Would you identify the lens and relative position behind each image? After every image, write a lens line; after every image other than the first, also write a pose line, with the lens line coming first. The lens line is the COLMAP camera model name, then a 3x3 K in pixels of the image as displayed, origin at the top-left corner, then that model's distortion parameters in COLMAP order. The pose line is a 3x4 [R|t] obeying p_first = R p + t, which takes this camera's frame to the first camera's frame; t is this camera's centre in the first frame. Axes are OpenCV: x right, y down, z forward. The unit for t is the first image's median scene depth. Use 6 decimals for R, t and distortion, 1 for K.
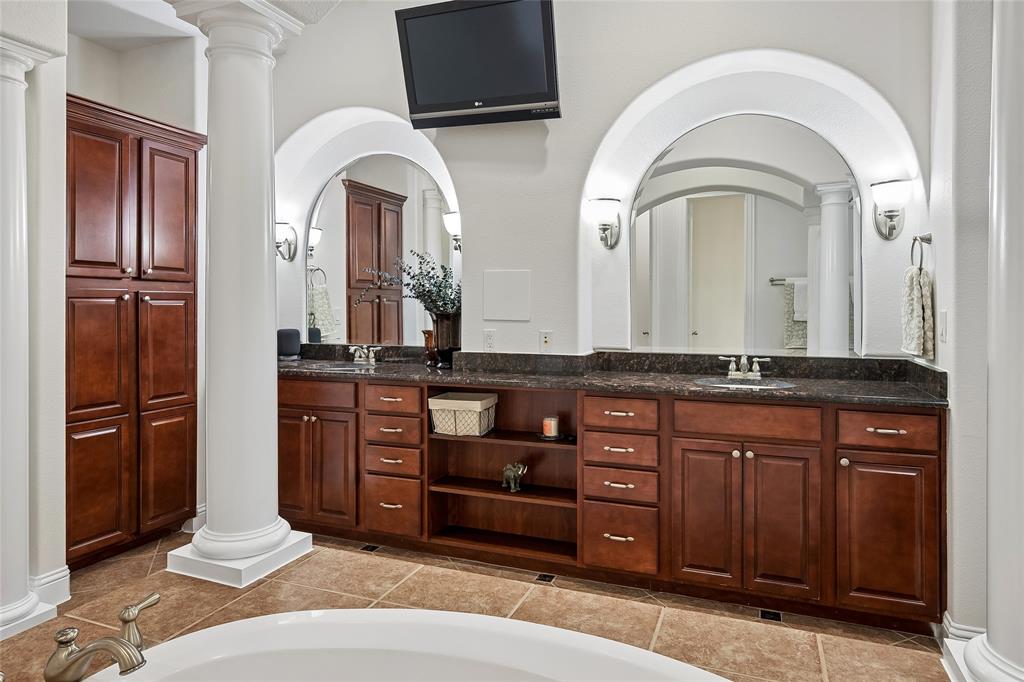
lens RADIAL K [[628.2, 0, 512.6], [0, 628.2, 315.5], [0, 0, 1]] dist [-0.003711, -0.000928]
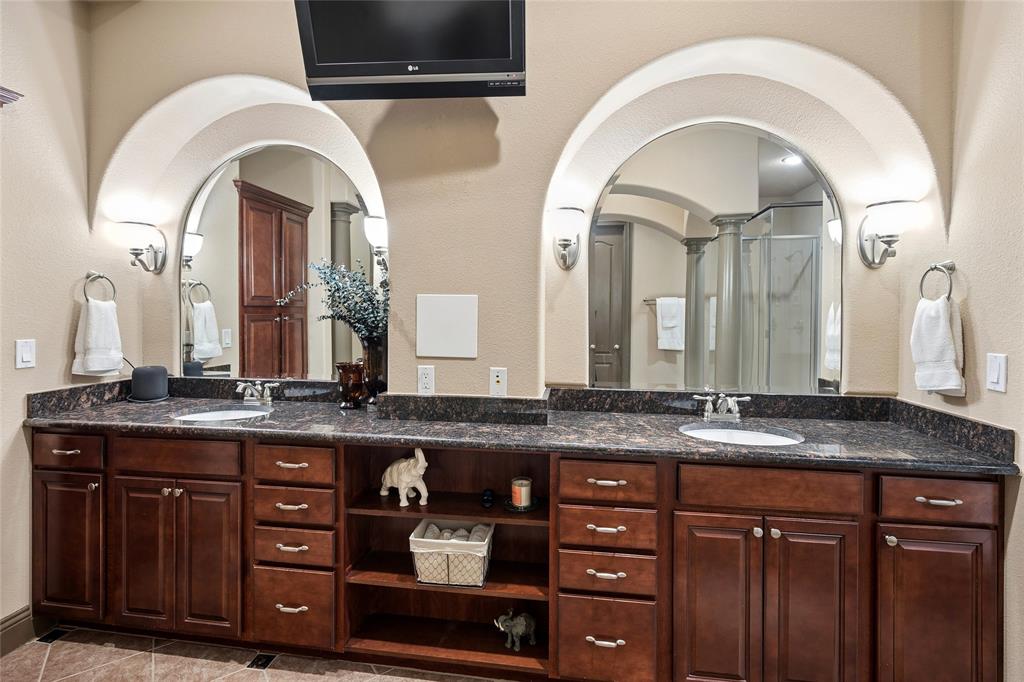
lens RADIAL K [[488.5, 0, 509.8], [0, 488.5, 324.7], [0, 0, 1]] dist [-0.002852, -0.000004]
pose [[0.975397, 0.003601, 0.220427, -0.070280], [-0.004929, 0.999973, 0.005471, -0.035006], [-0.220402, -0.006423, 0.975388, 0.380745]]
